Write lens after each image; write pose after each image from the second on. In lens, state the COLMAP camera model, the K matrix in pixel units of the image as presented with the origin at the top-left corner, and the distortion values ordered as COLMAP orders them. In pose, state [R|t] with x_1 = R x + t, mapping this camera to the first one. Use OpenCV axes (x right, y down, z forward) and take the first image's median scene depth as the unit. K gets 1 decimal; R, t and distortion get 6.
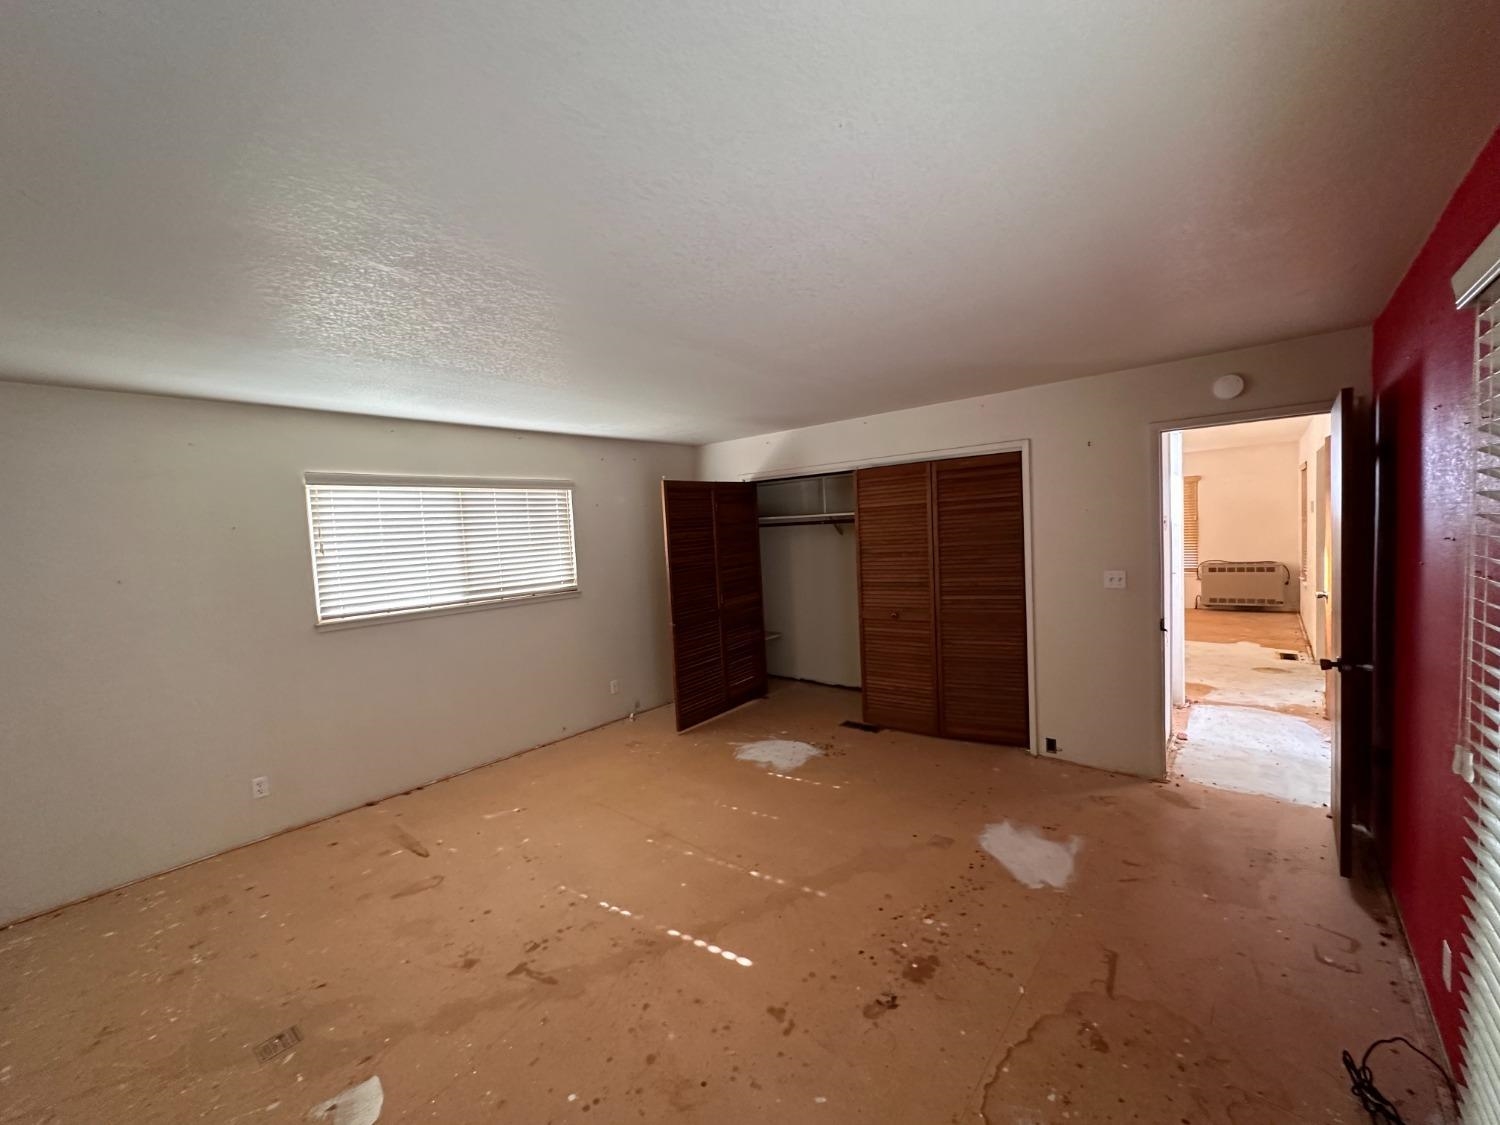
lens RADIAL K [[600.3, 0, 748.3], [0, 600.3, 561.3], [0, 0, 1]] dist [-0.004587, -0.000116]
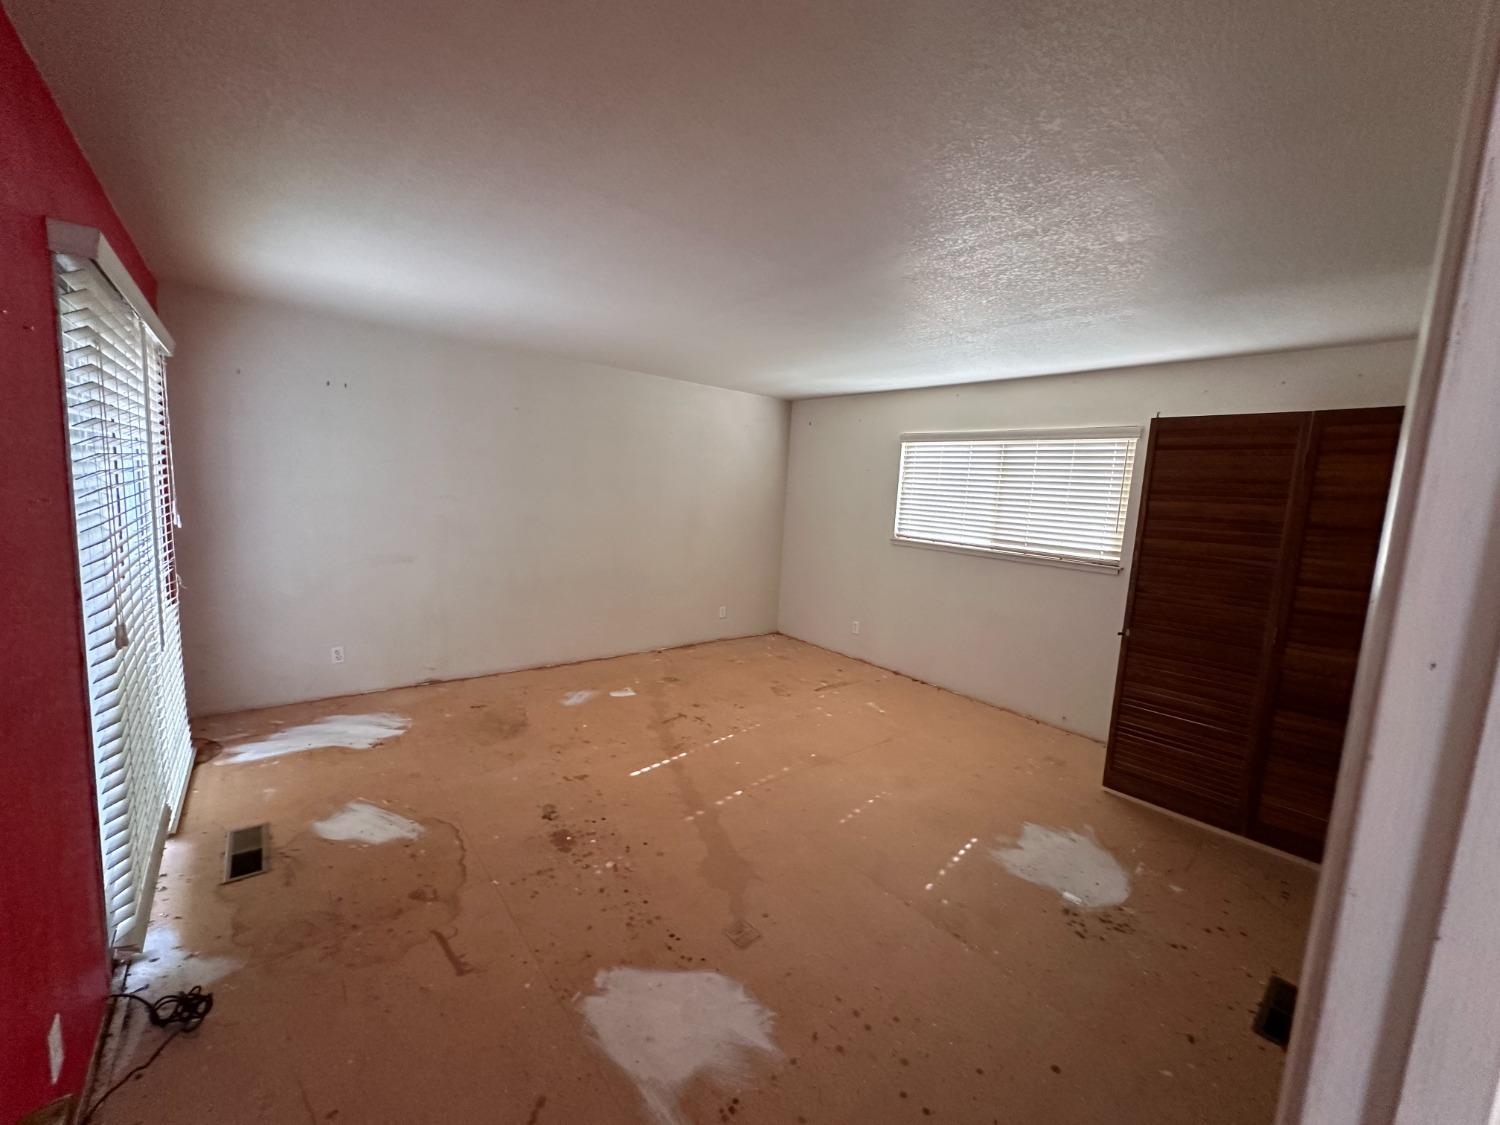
lens RADIAL K [[600.3, 0, 749.6], [0, 600.3, 558.9], [0, 0, 1]] dist [-0.004587, -0.000116]
pose [[-0.178816, 0.157268, -0.971232, 0.885624], [-0.106989, 0.978180, 0.178092, -0.078688], [0.978048, 0.135757, -0.158089, 1.013454]]
